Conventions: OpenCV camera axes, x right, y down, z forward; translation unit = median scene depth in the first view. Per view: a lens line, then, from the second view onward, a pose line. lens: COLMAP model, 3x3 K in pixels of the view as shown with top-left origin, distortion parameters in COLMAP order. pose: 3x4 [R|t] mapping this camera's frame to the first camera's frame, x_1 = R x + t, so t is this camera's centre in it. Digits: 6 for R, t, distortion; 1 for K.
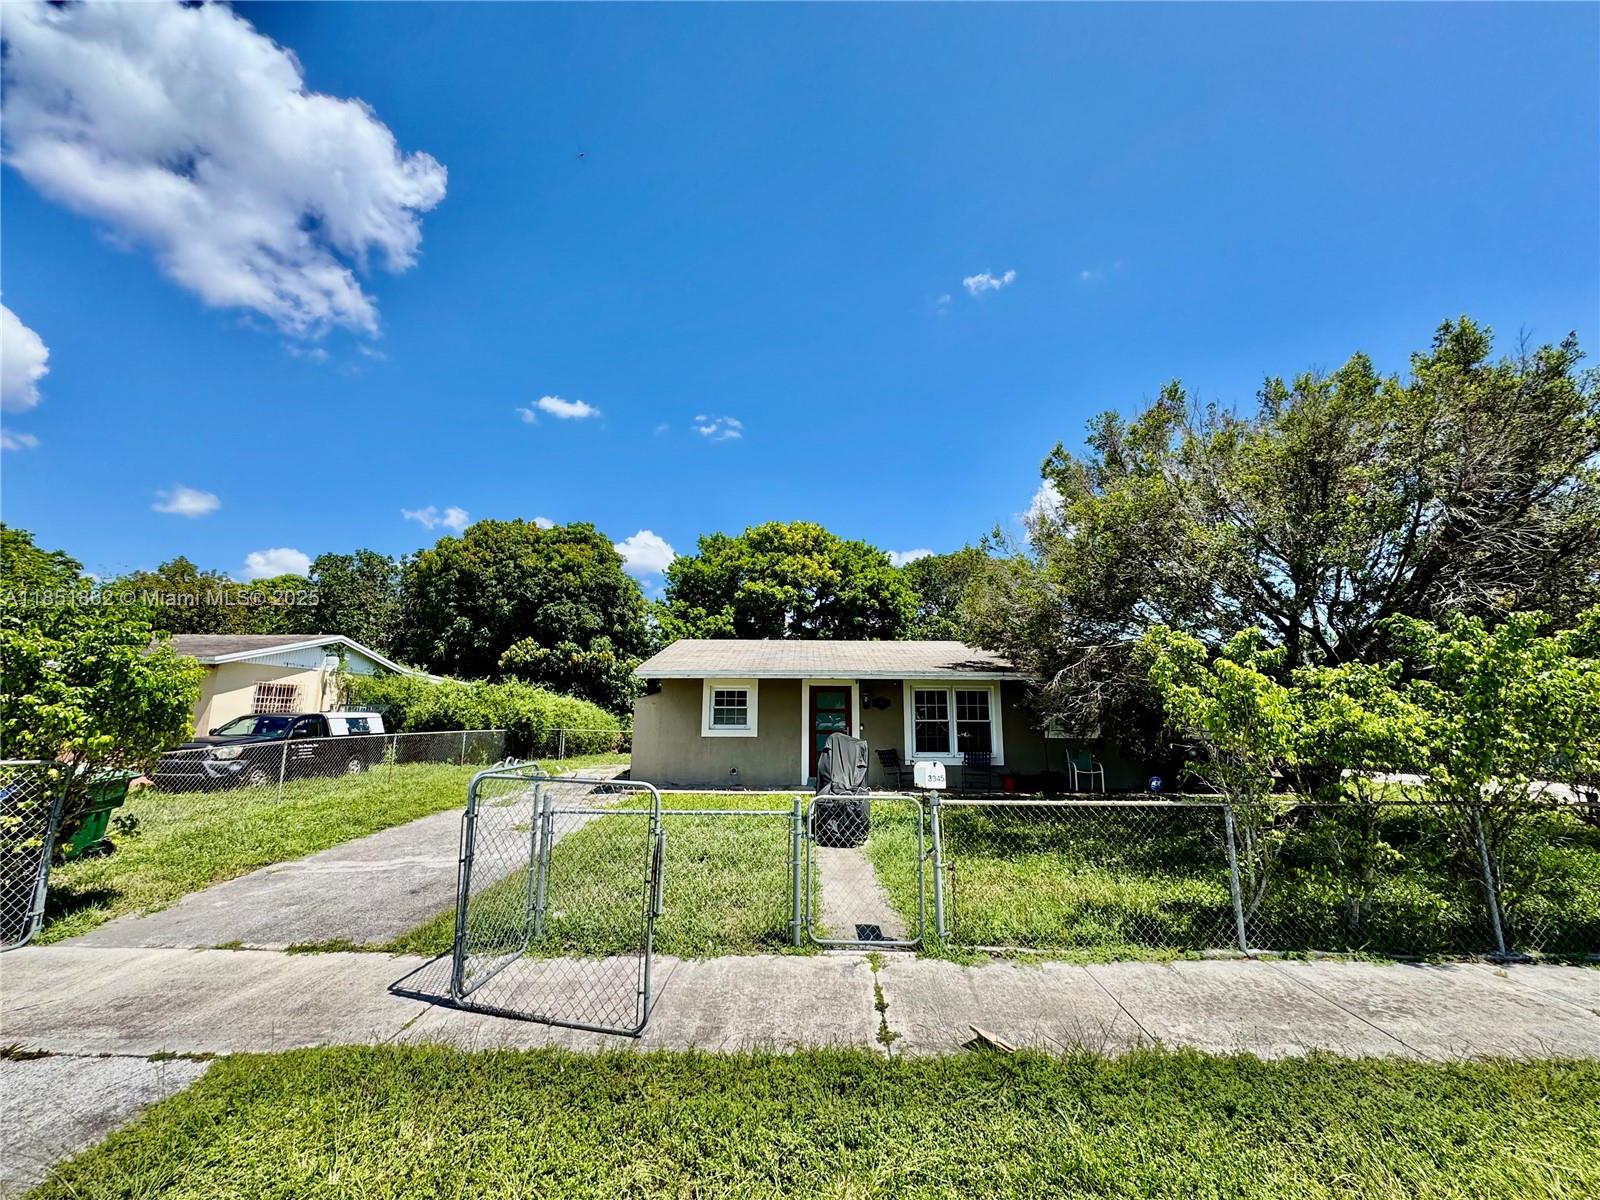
lens RADIAL K [[634.5, 0, 800.0], [0, 634.5, 600.0], [0, 0, 1]] dist [-0.005349, 0.000567]
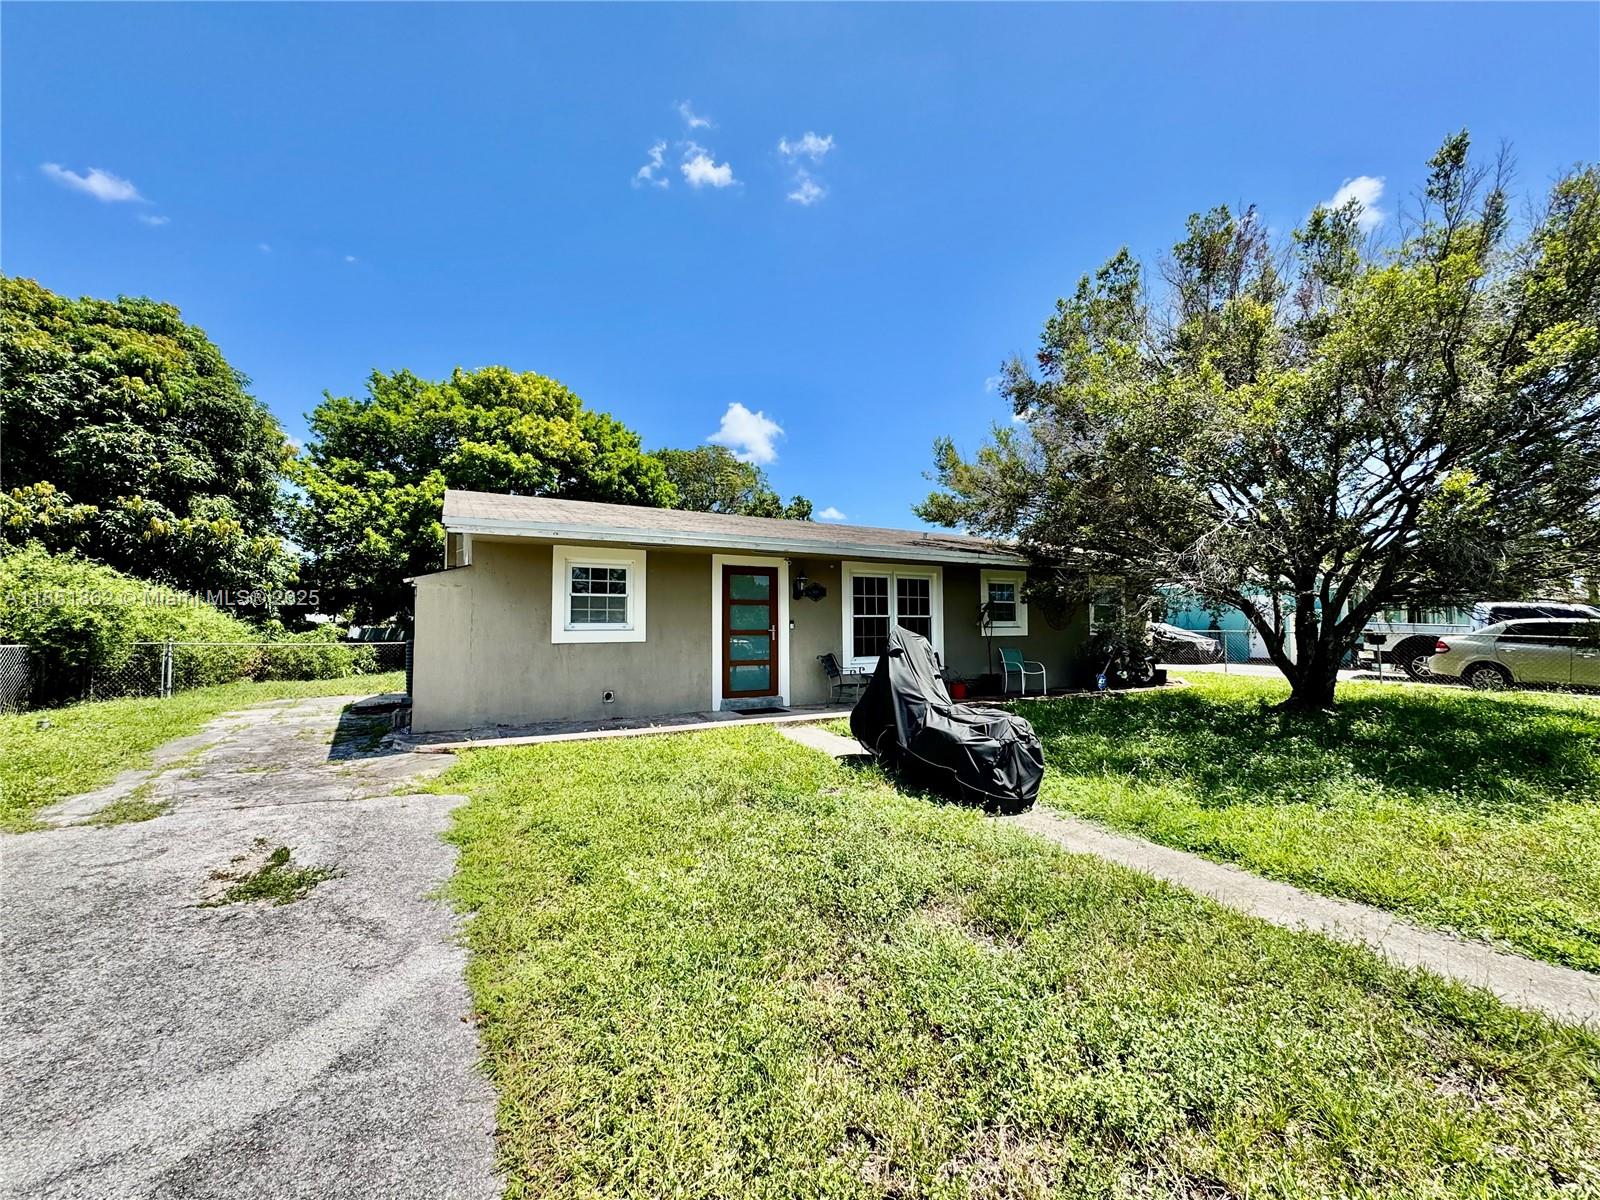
lens RADIAL K [[634.5, 0, 800.0], [0, 634.5, 600.0], [0, 0, 1]] dist [-0.005349, 0.000567]
pose [[0.871019, 0.011391, 0.491118, -0.121249], [-0.076579, 0.990658, 0.112839, 0.046296], [-0.485244, -0.135895, 0.863754, 0.194874]]
